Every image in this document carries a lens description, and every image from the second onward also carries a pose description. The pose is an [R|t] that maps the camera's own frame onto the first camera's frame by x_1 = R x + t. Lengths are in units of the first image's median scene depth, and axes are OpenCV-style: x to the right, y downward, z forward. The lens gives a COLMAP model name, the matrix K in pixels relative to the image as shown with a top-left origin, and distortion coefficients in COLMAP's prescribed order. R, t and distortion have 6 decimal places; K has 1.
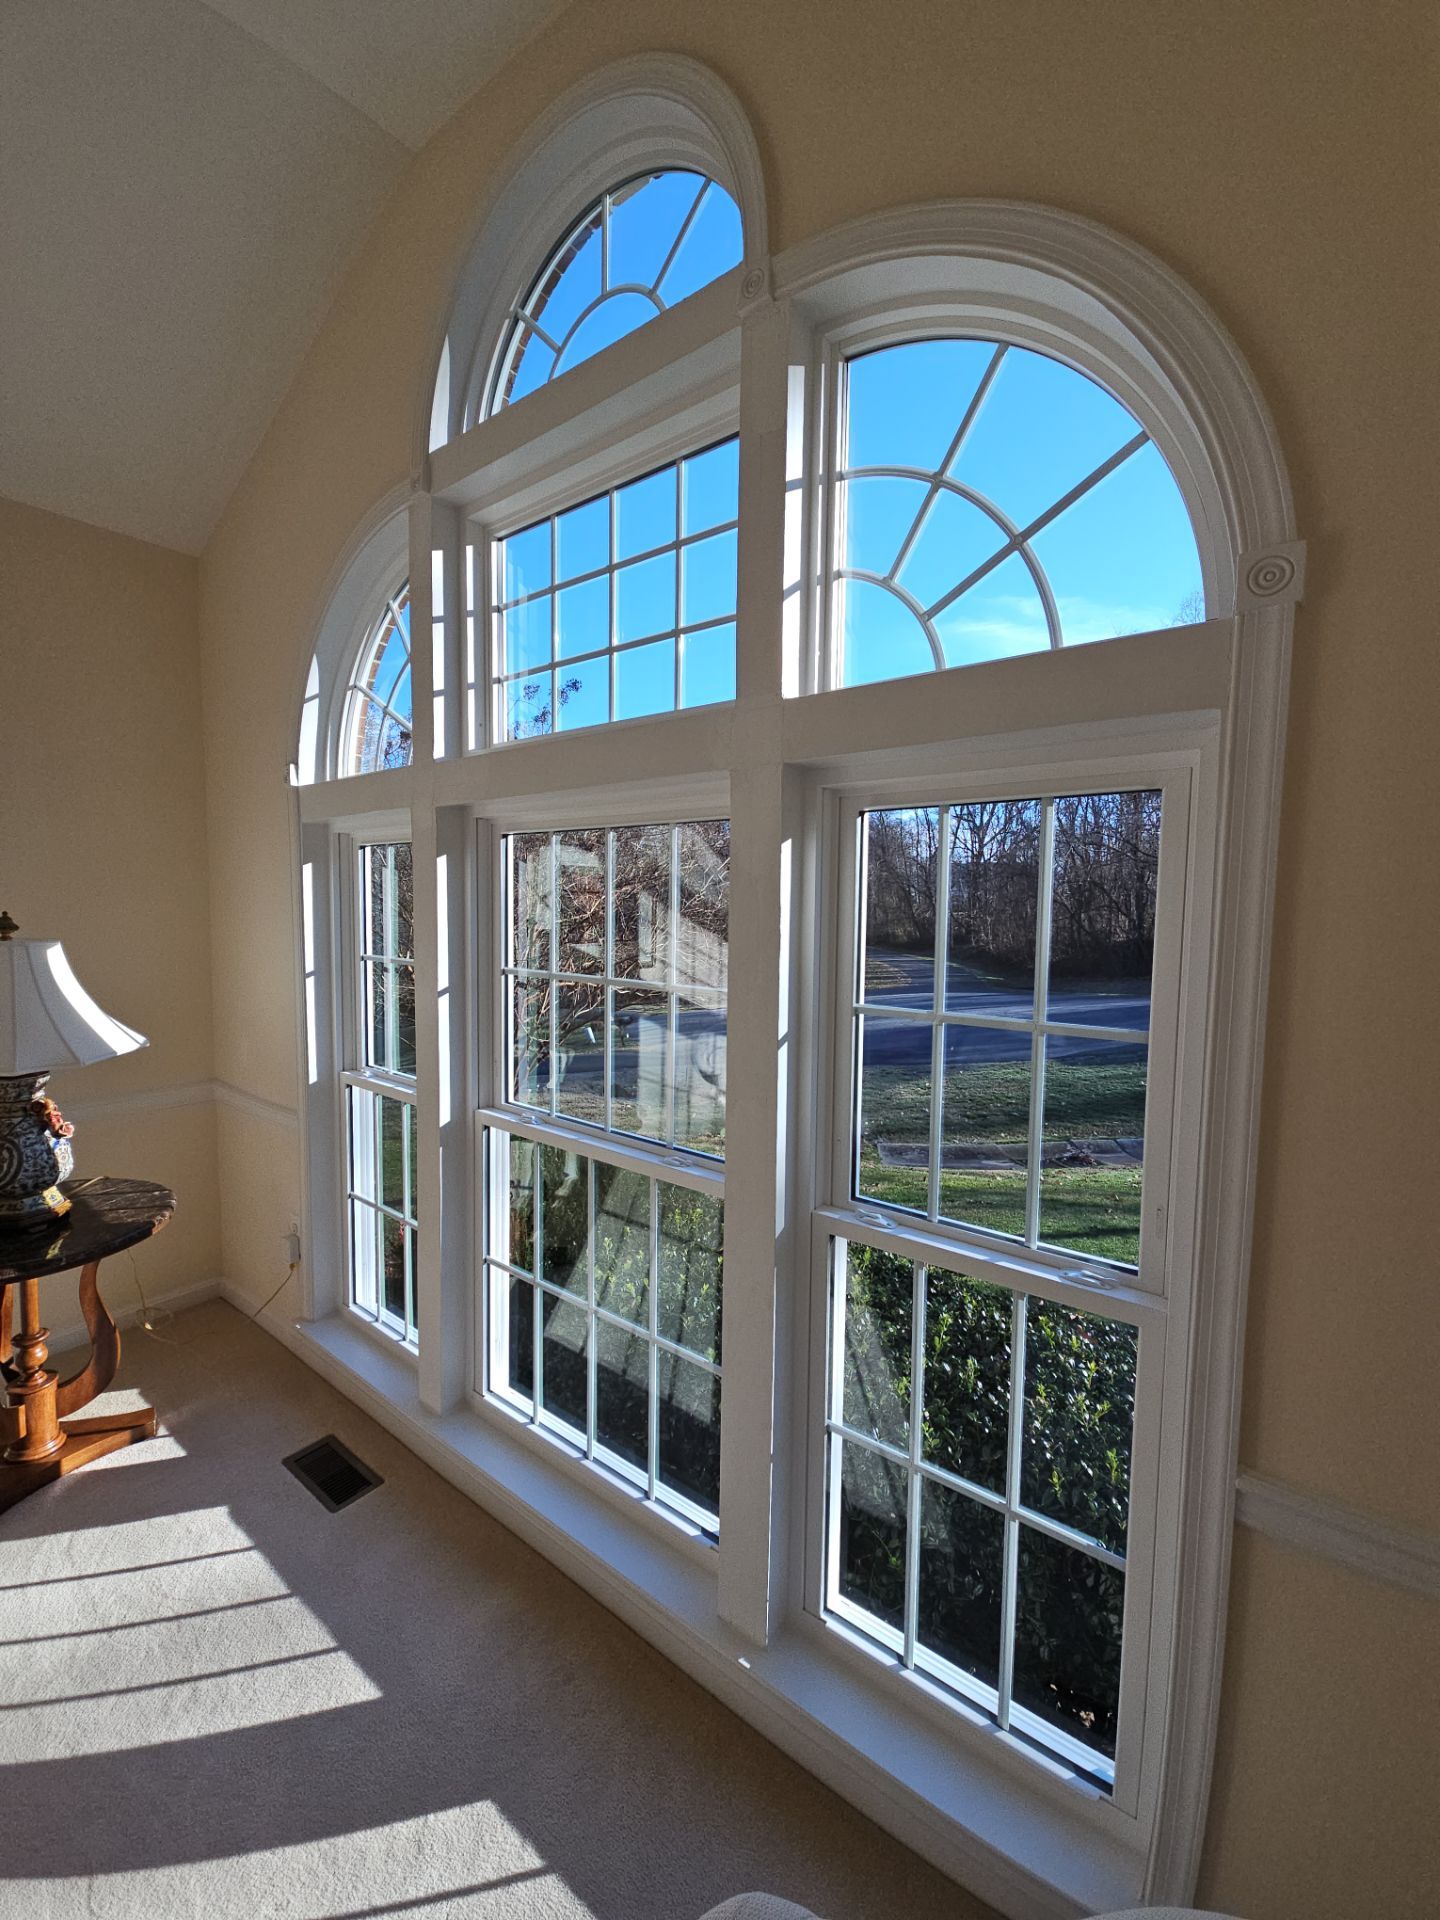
lens RADIAL K [[771.4, 0, 728.1], [0, 771.4, 964.2], [0, 0, 1]] dist [0.002974, -0.002919]
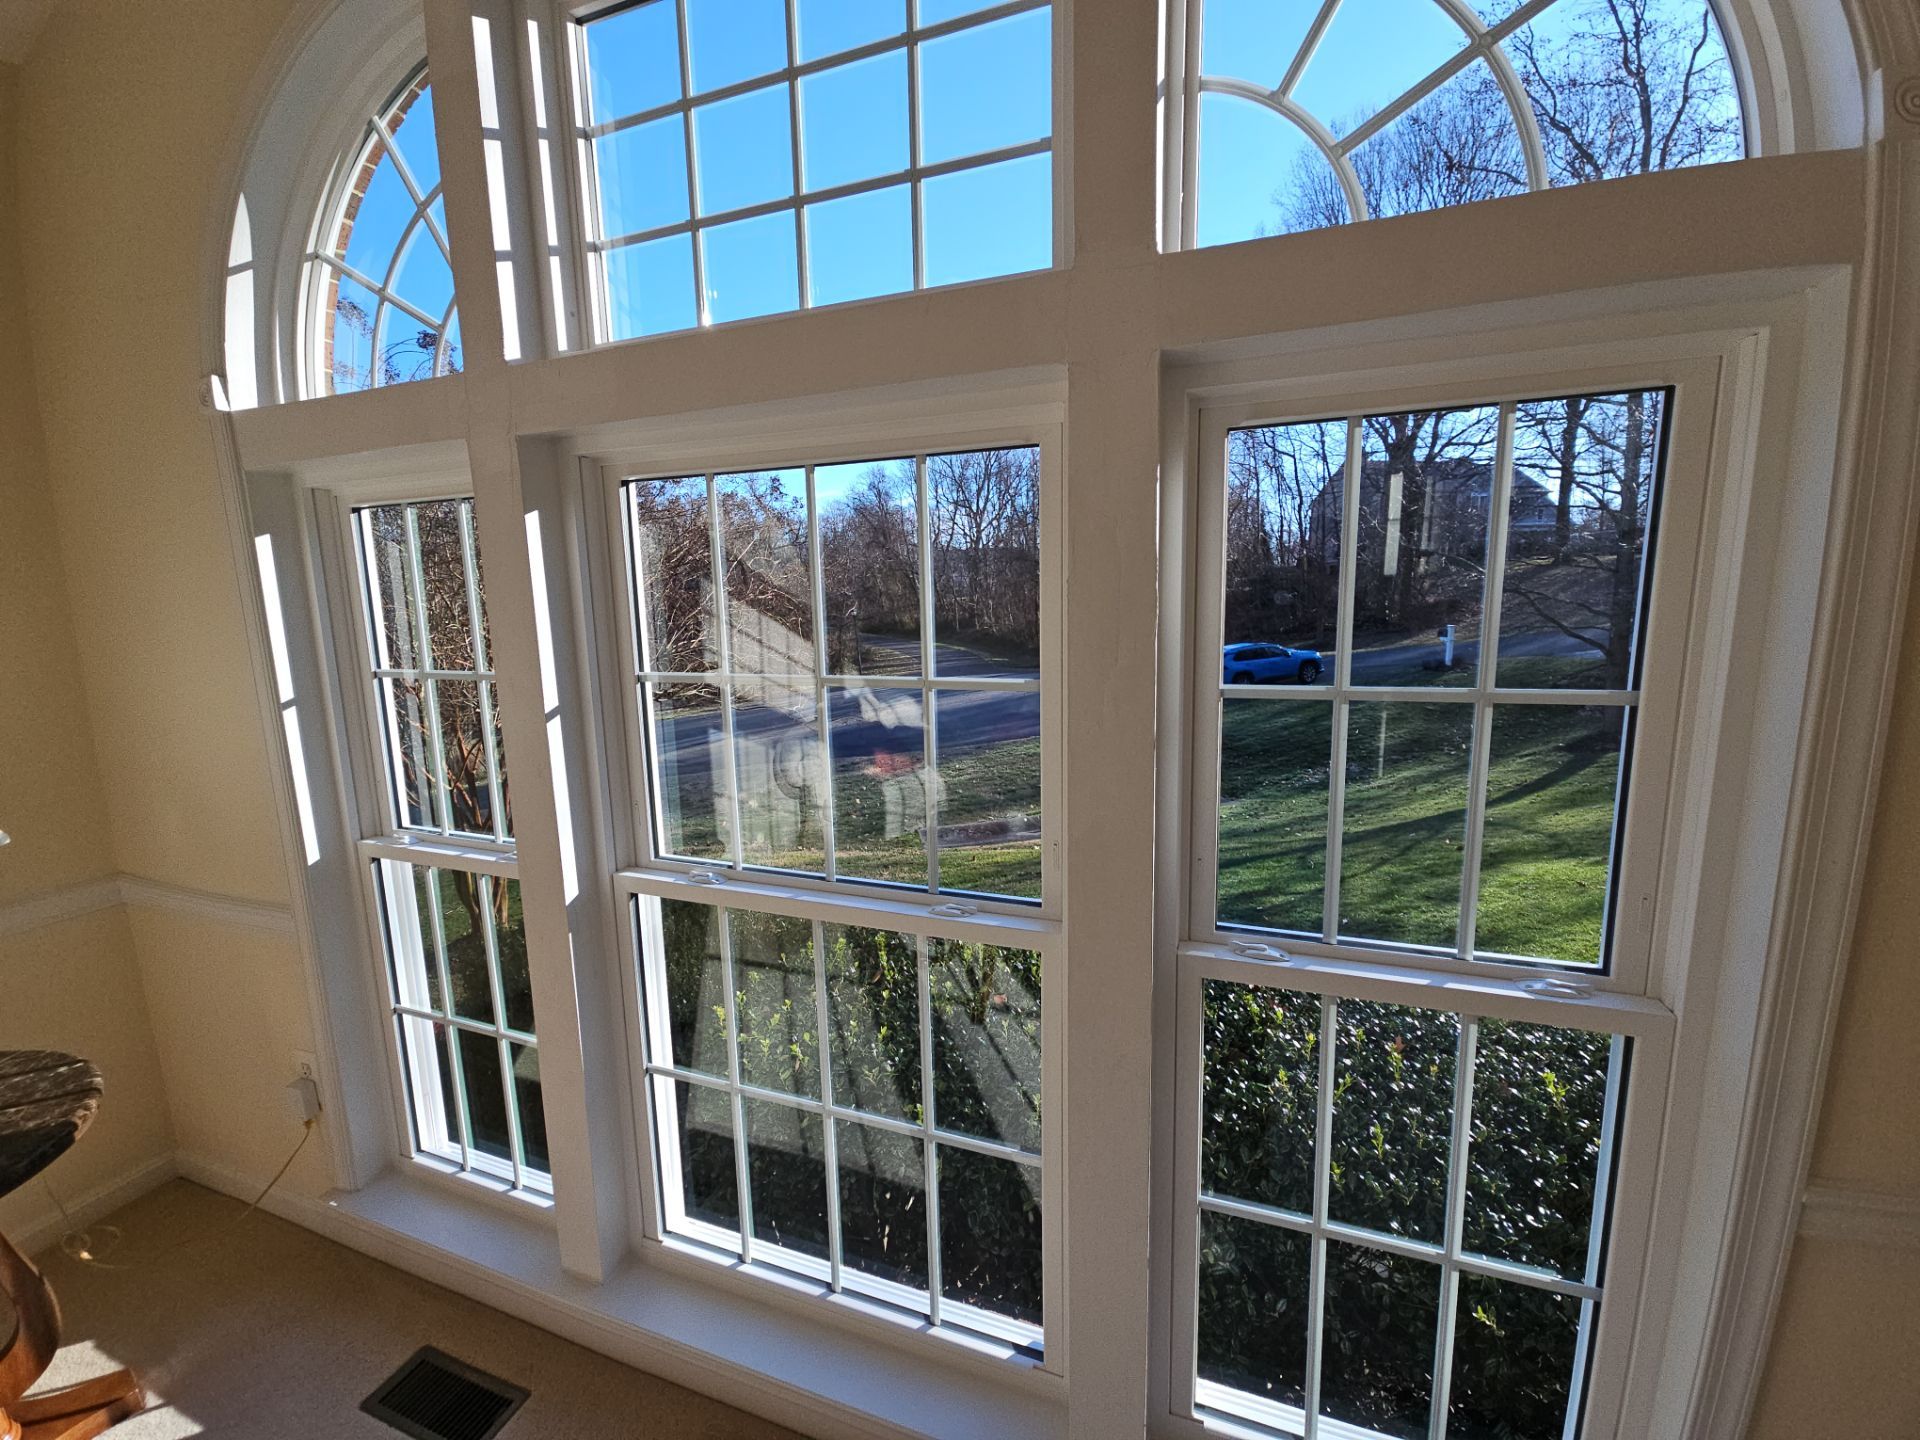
lens RADIAL K [[771.4, 0, 963.6], [0, 771.4, 714.9], [0, 0, 1]] dist [0.002974, -0.002919]
pose [[0.954354, -0.082228, 0.287136, -0.218064], [0.059651, 0.994462, 0.086525, -0.000815], [-0.292661, -0.065447, 0.953974, 0.237161]]
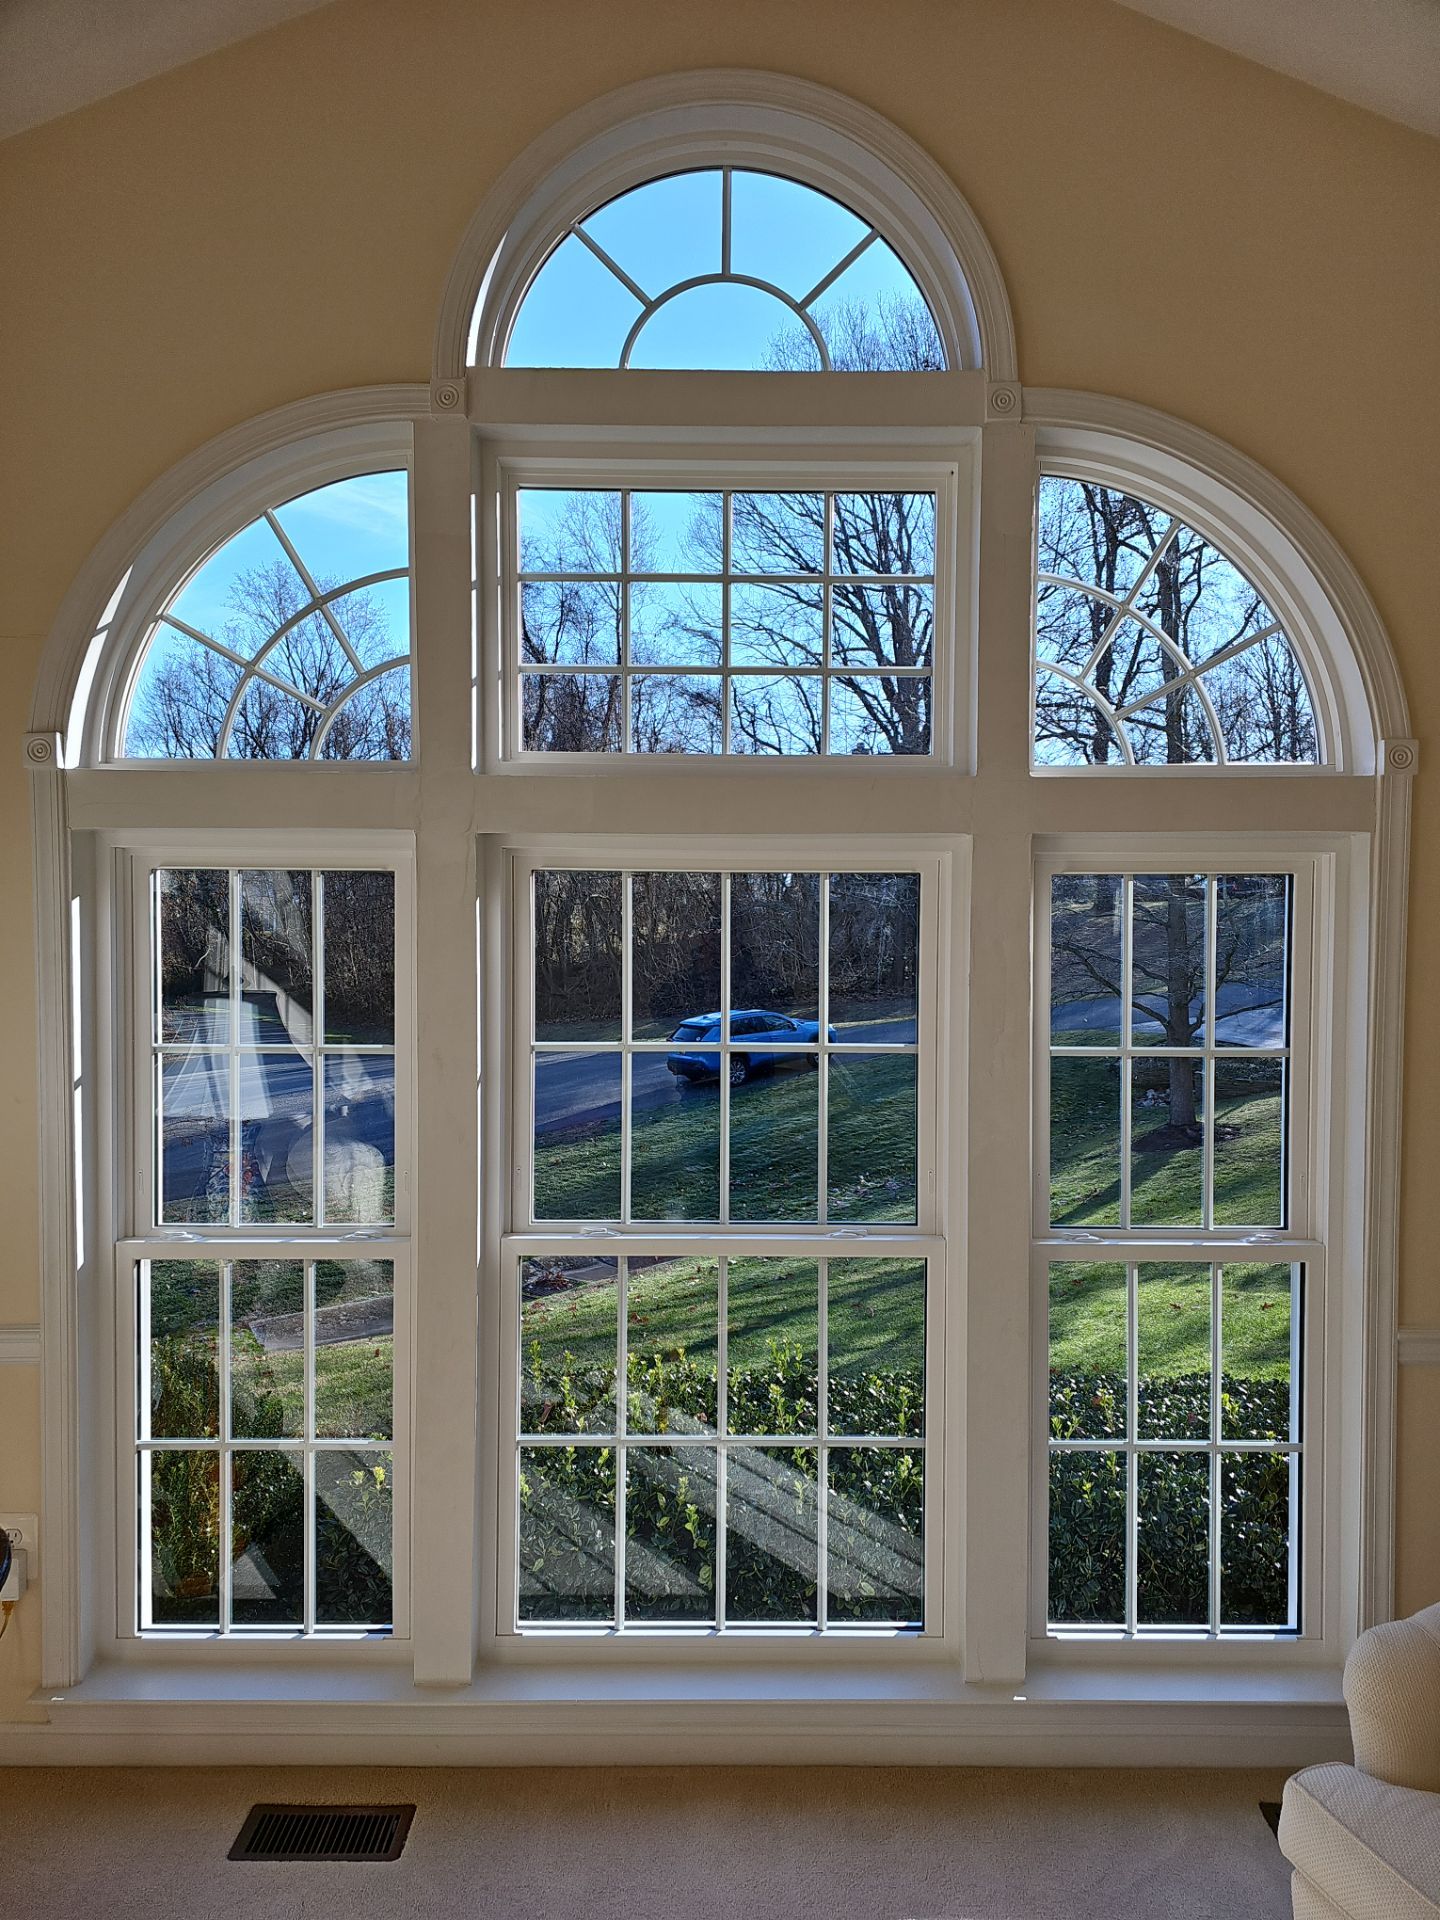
lens RADIAL K [[1247.0, 0, 718.9], [0, 1247.0, 969.8], [0, 0, 1]] dist [0.058662, -0.047742]
pose [[0.790959, -0.032264, 0.611018, -0.917559], [0.054055, 0.998389, -0.017255, -0.038129], [-0.609477, 0.046676, 0.791428, -0.092634]]
